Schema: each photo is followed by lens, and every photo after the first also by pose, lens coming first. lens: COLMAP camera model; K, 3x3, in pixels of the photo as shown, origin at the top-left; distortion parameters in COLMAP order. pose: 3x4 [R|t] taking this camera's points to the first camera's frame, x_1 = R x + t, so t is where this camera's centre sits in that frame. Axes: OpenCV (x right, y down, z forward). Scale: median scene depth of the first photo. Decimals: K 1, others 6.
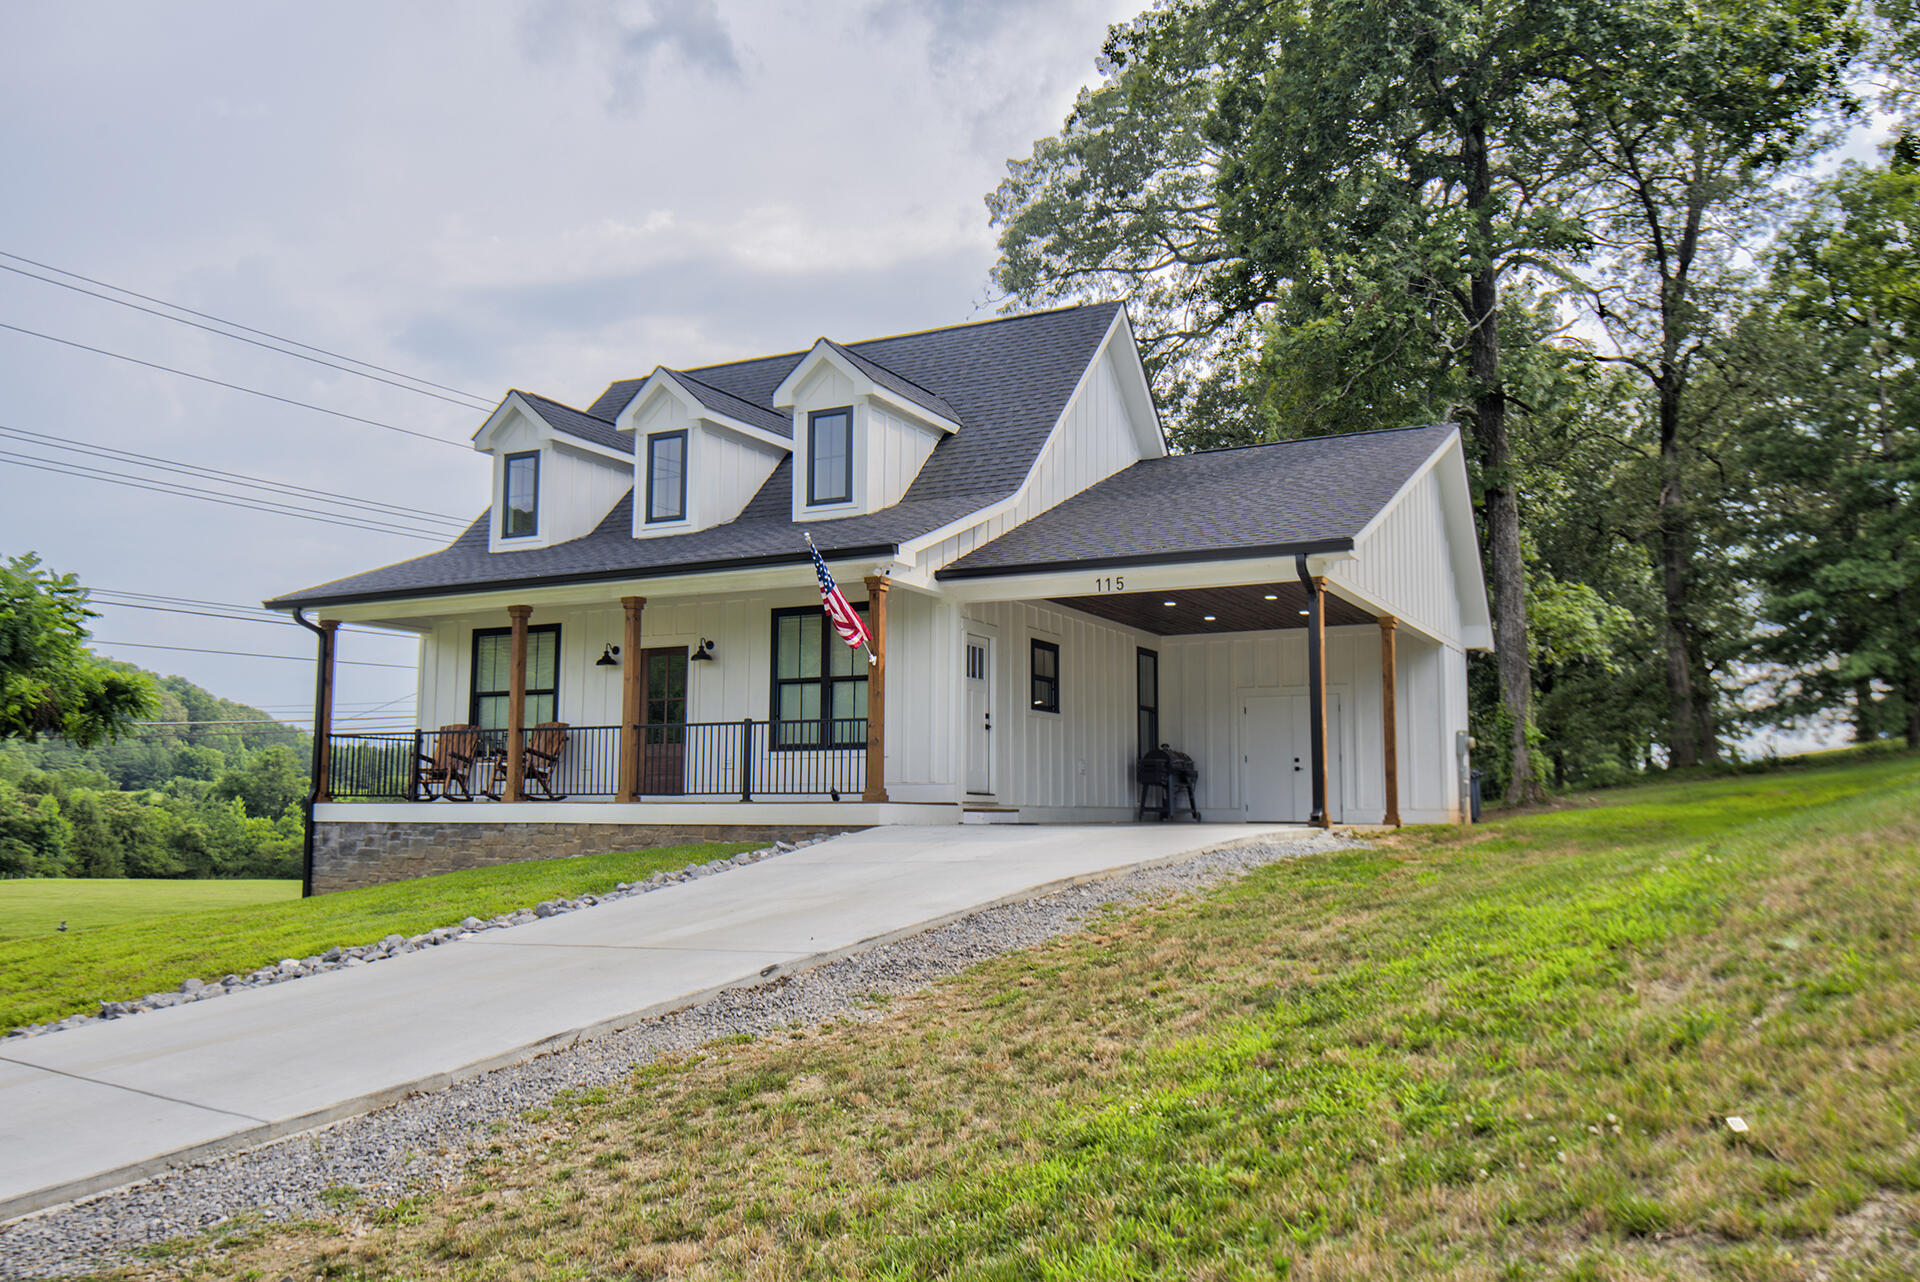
lens RADIAL K [[1485.7, 0, 961.2], [0, 1485.7, 649.8], [0, 0, 1]] dist [0.015256, -0.016613]
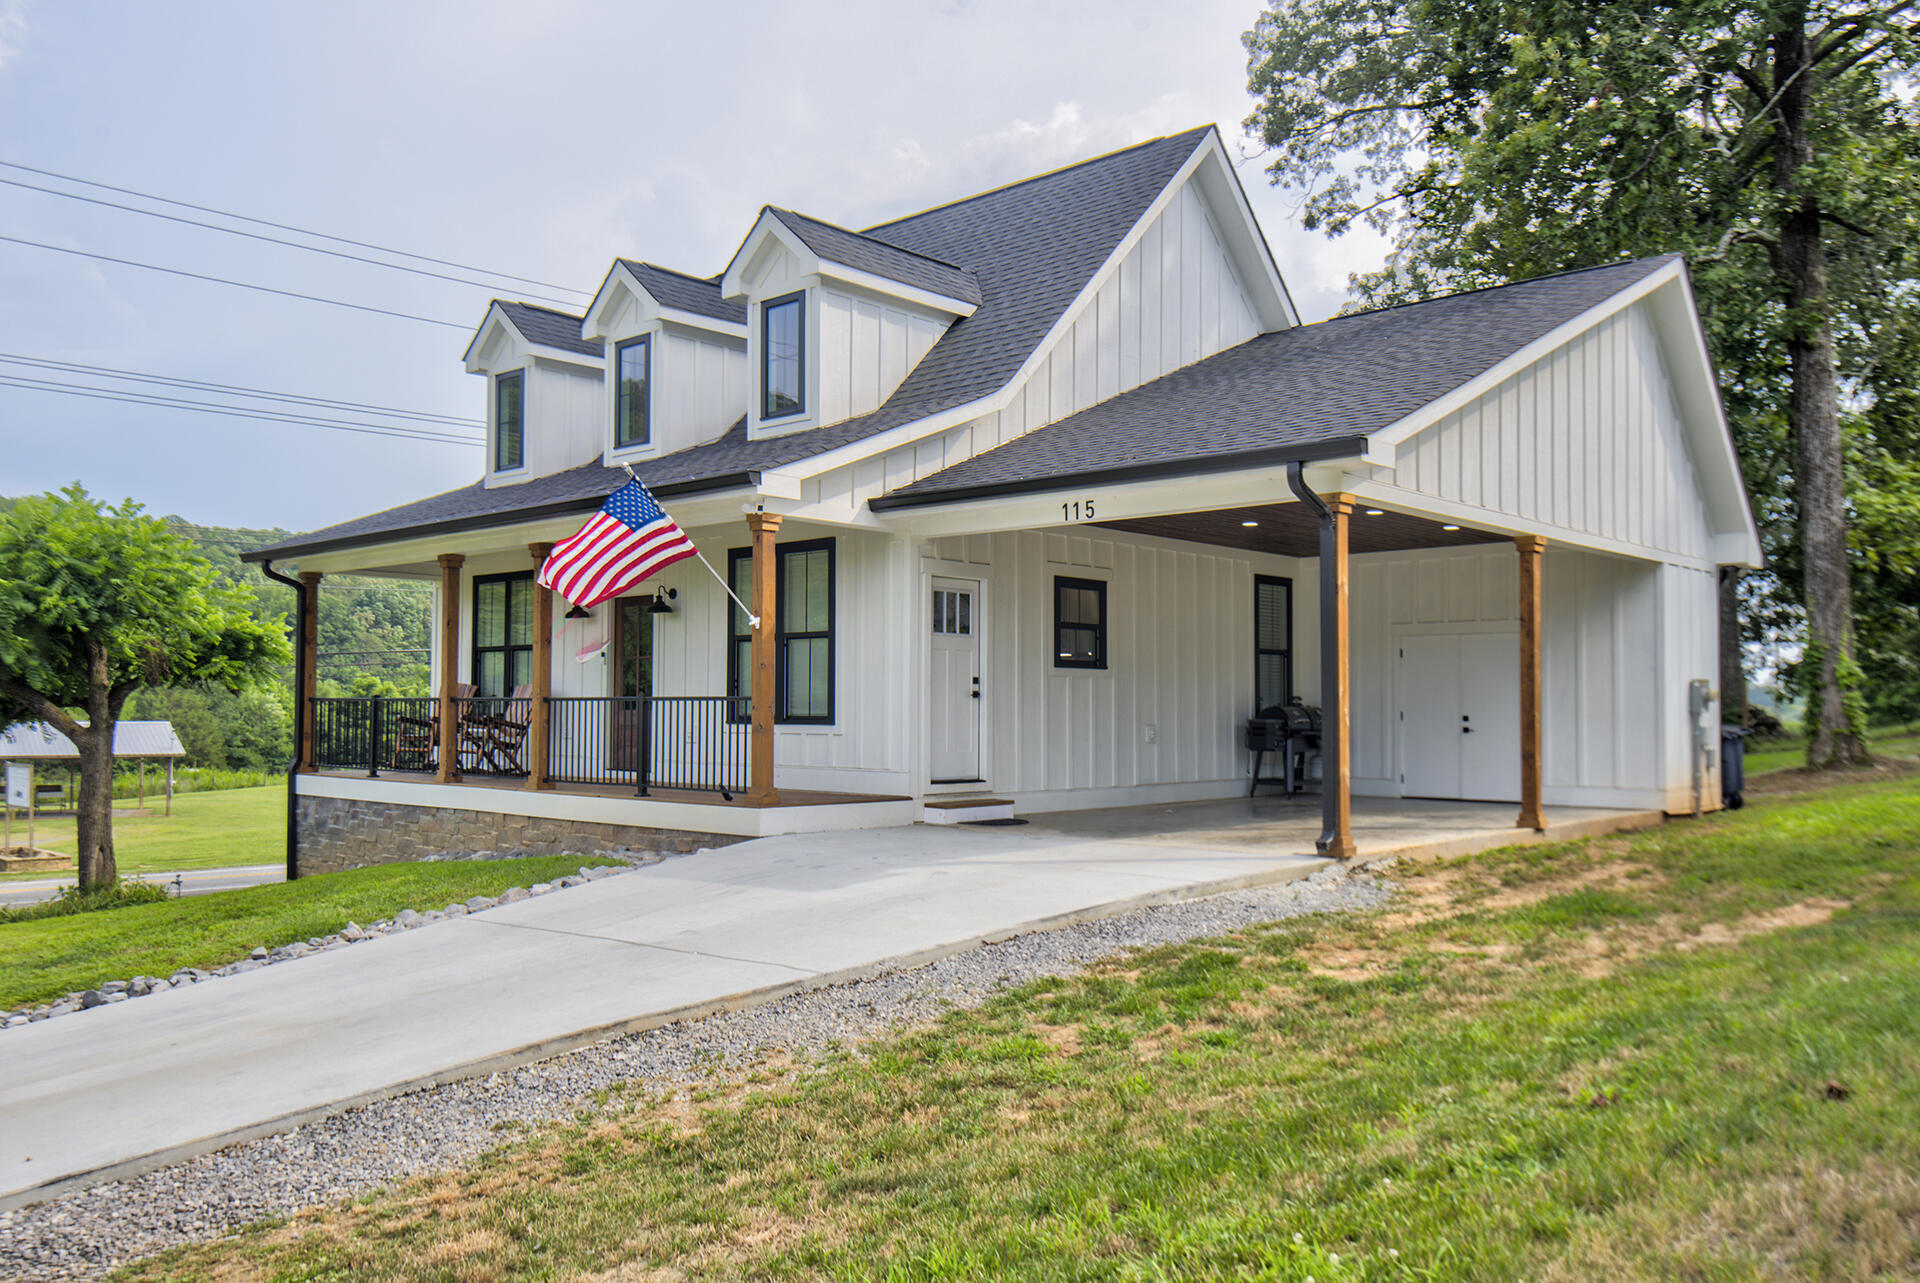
lens RADIAL K [[1485.7, 0, 976.6], [0, 1485.7, 647.0], [0, 0, 1]] dist [0.015256, -0.016613]
pose [[0.967306, -0.011568, -0.253349, 0.208388], [0.029023, 0.997446, 0.065269, -0.023046], [0.251947, -0.070488, 0.965171, 0.238244]]
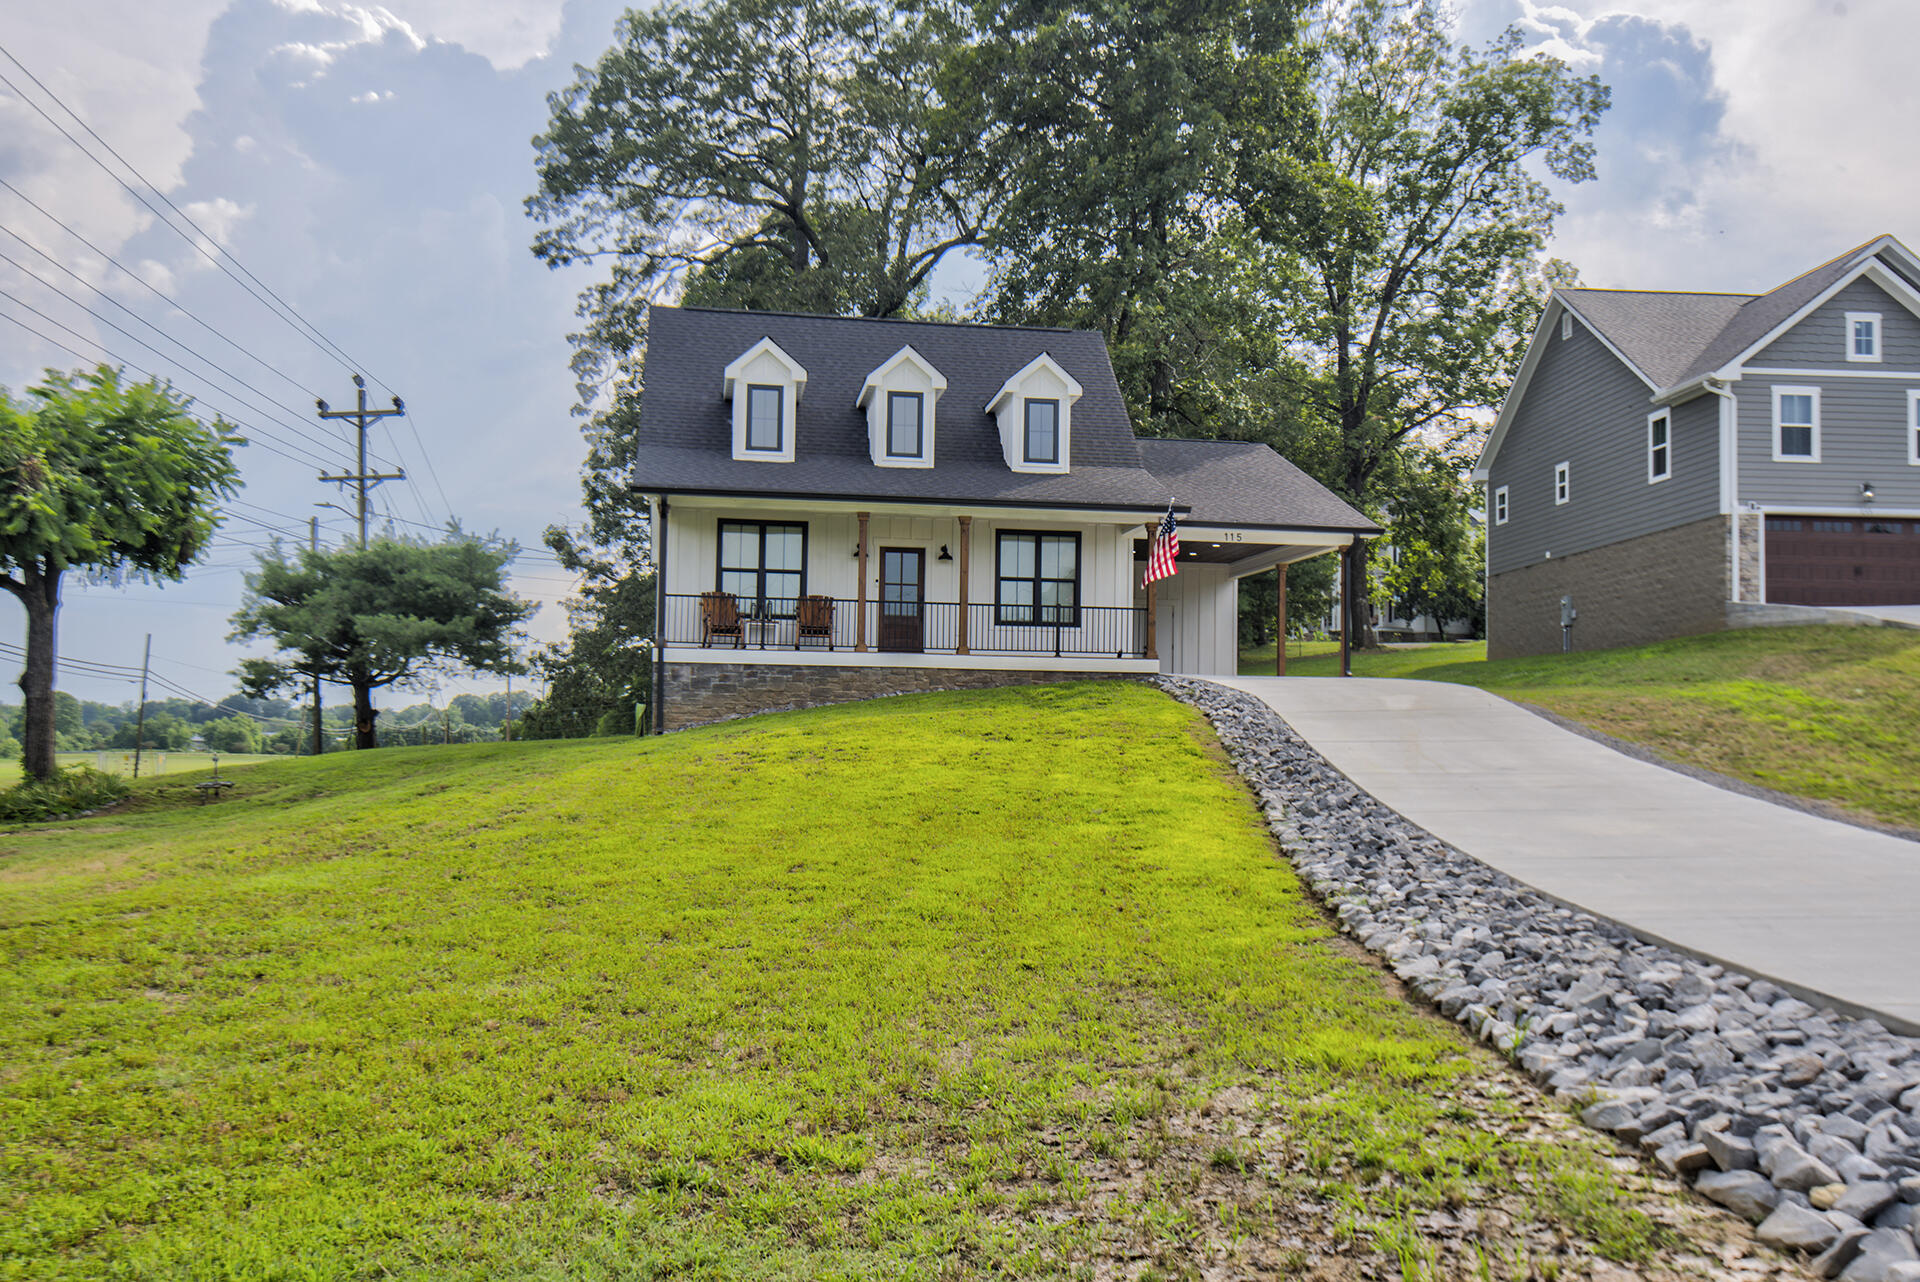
lens RADIAL K [[1642.6, 0, 967.0], [0, 1642.6, 640.7], [0, 0, 1]] dist [0.035345, -0.057807]
pose [[0.804293, 0.043679, 0.592625, -1.099942], [-0.078177, 0.996404, 0.032660, 0.031749], [-0.589067, -0.072598, 0.804816, -0.298837]]
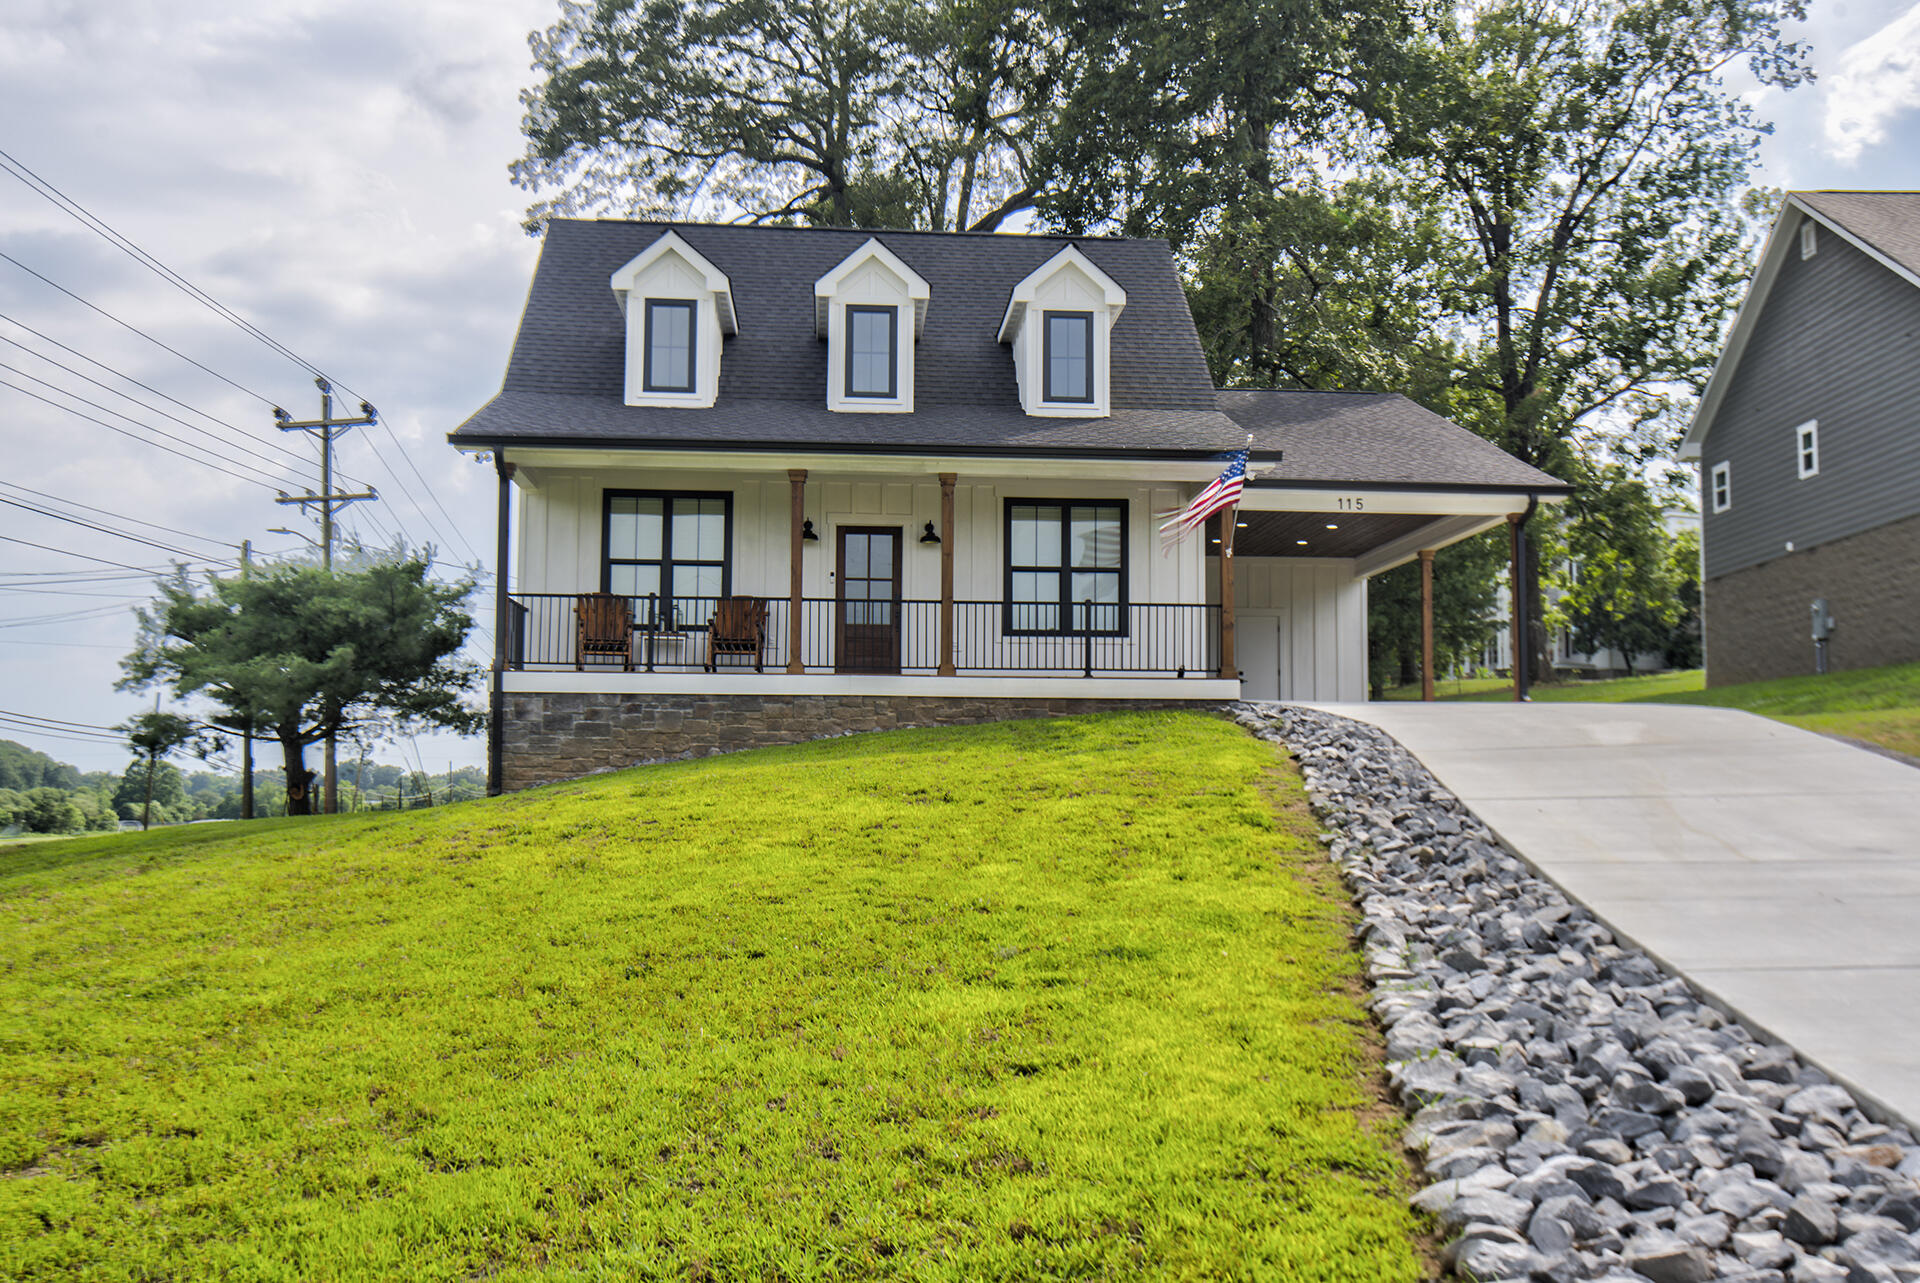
lens RADIAL K [[1741.3, 0, 973.9], [0, 1741.3, 634.5], [0, 0, 1]] dist [0.023335, 0.000000]
pose [[0.846007, 0.050084, 0.530815, -0.771580], [-0.060810, 0.998146, 0.002739, 0.064289], [-0.529693, -0.034596, 0.847483, -0.012035]]
